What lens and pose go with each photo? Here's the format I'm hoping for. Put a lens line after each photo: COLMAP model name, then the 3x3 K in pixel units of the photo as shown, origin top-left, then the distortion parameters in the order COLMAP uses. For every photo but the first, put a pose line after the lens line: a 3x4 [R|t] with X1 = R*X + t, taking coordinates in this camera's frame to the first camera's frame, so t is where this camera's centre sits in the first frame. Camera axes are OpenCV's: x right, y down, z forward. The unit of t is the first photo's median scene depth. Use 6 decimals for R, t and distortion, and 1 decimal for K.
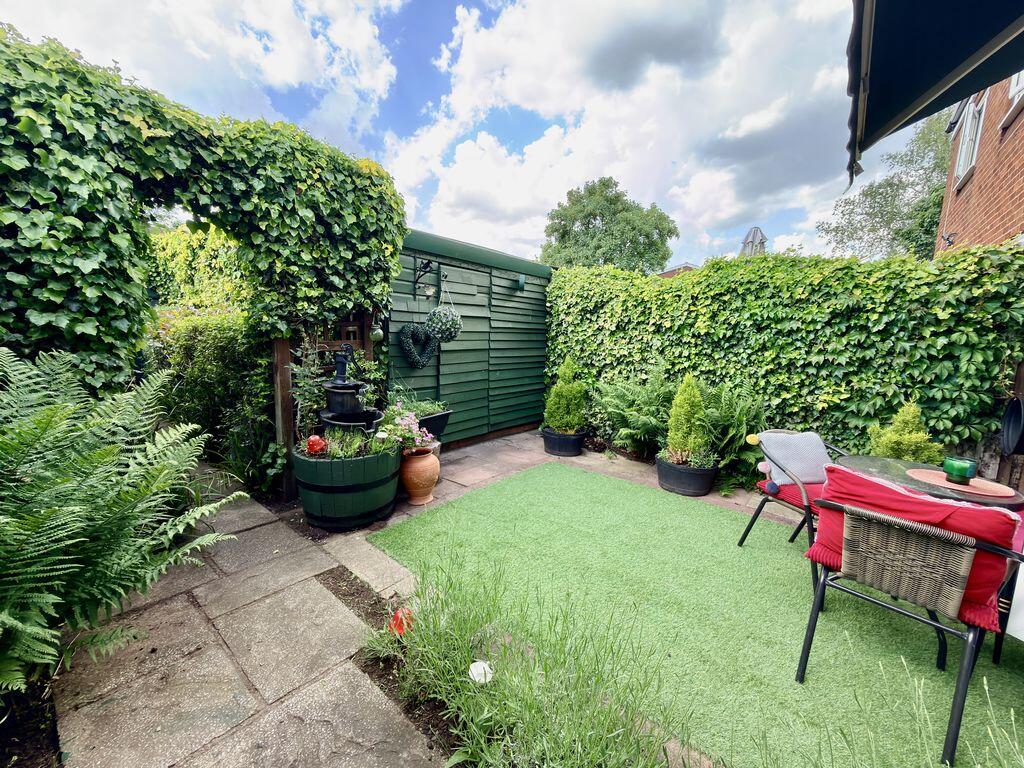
lens RADIAL K [[406.6, 0, 506.2], [0, 406.6, 377.5], [0, 0, 1]] dist [-0.001216, -0.000317]
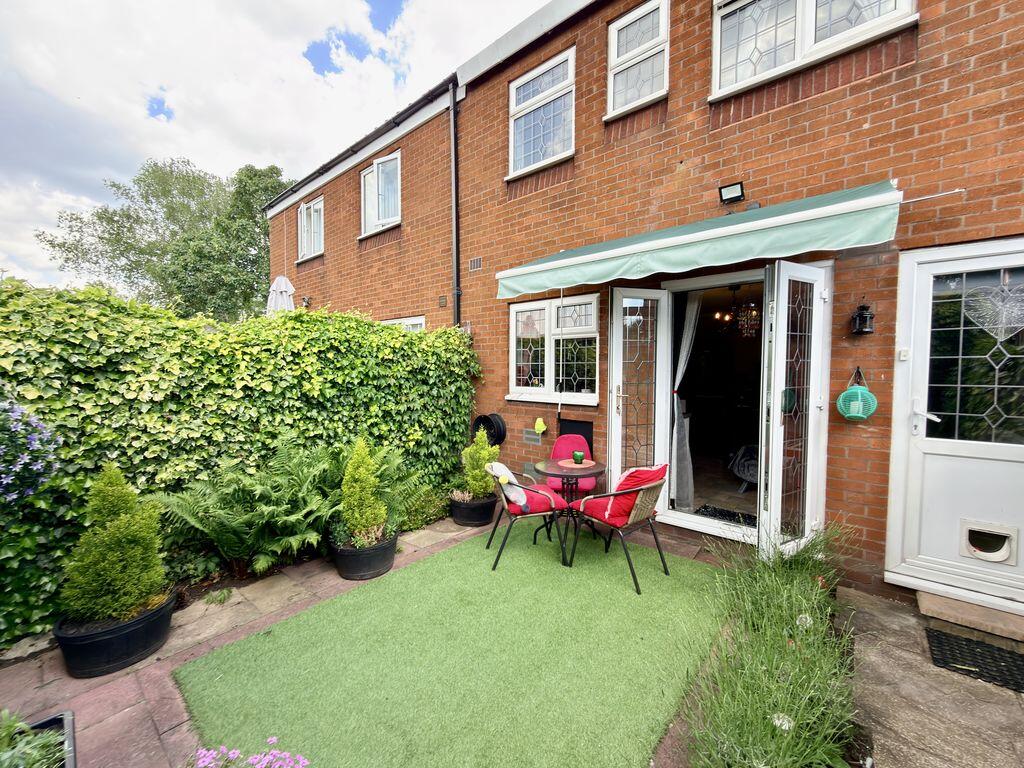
lens RADIAL K [[406.6, 0, 508.6], [0, 406.6, 387.9], [0, 0, 1]] dist [-0.001216, -0.000317]
pose [[0.007870, -0.085183, 0.996334, -0.370517], [0.124304, 0.988720, 0.083550, -0.138701], [-0.992213, 0.123190, 0.018370, 0.540848]]
